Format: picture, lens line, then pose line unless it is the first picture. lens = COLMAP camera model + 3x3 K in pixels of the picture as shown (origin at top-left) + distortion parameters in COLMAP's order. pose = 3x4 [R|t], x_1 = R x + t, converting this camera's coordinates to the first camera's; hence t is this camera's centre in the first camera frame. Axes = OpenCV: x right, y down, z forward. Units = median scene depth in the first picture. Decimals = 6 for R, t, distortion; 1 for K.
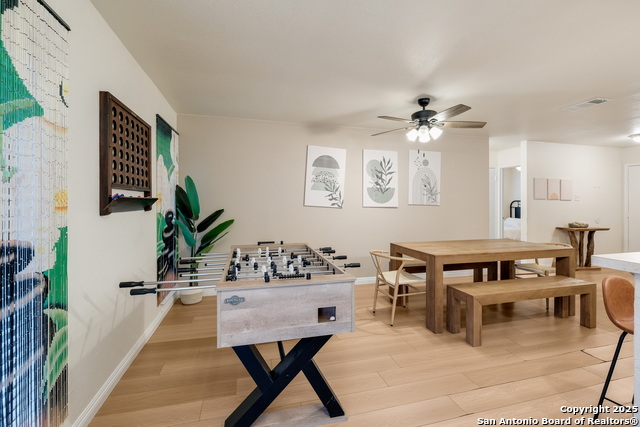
lens RADIAL K [[279.3, 0, 318.8], [0, 279.3, 207.1], [0, 0, 1]] dist [0.000306, -0.000085]
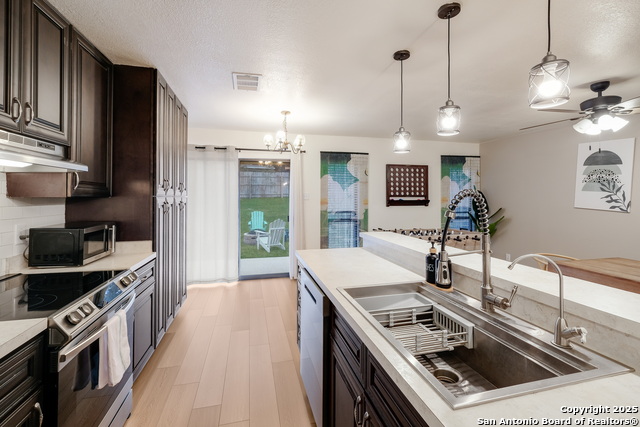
lens RADIAL K [[282.3, 0, 318.1], [0, 282.3, 195.9], [0, 0, 1]] dist [0.000801, 0.000138]
pose [[-0.012672, -0.006703, -0.999897, 0.907974], [-0.023019, 0.999714, -0.006410, -0.018899], [0.999655, 0.022935, -0.012822, 0.132646]]
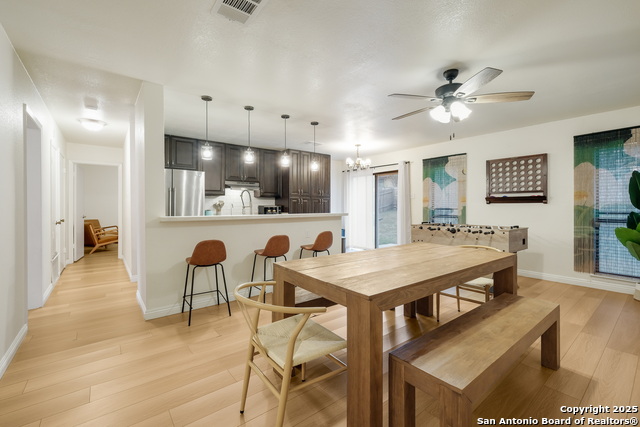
lens RADIAL K [[277.5, 0, 317.1], [0, 277.5, 206.2], [0, 0, 1]] dist [-0.000145, -0.000032]
pose [[-0.917620, -0.002728, -0.397450, 0.805599], [-0.011614, 0.999733, 0.019952, 0.006821], [0.397290, 0.022924, -0.917407, 1.207641]]
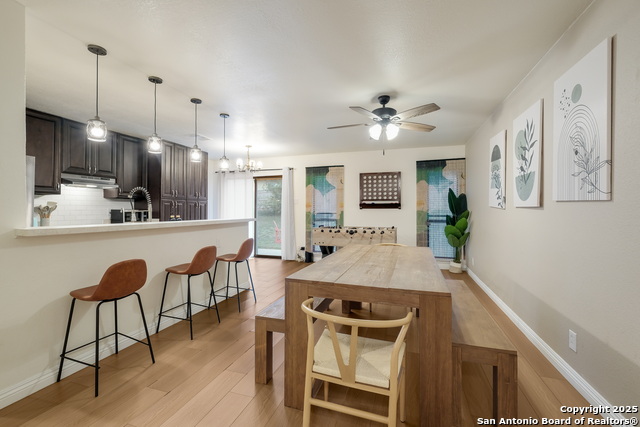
lens RADIAL K [[279.3, 0, 318.8], [0, 279.3, 207.1], [0, 0, 1]] dist [0.000306, -0.000085]
pose [[-0.535790, -0.015110, -0.844216, 0.999555], [-0.023297, 0.999724, -0.003108, 0.011466], [0.844030, 0.018002, -0.535994, 1.004416]]
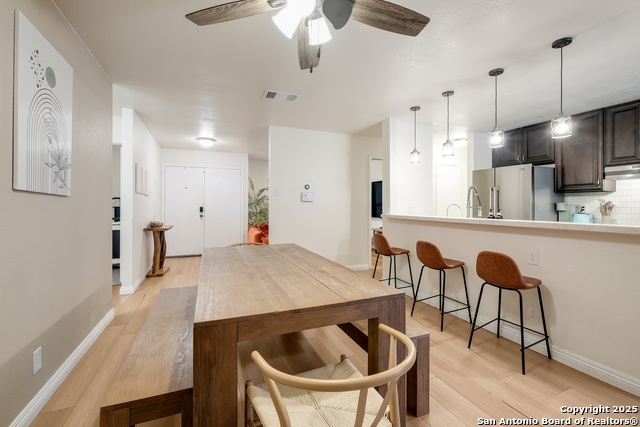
lens RADIAL K [[271.8, 0, 320.3], [0, 271.8, 202.9], [0, 0, 1]] dist [0.000241, 0.000080]
pose [[-0.152451, 0.004510, 0.988301, -0.017554], [0.017912, 0.999838, -0.001799, 0.011457], [-0.988149, 0.017428, -0.152507, 0.788751]]
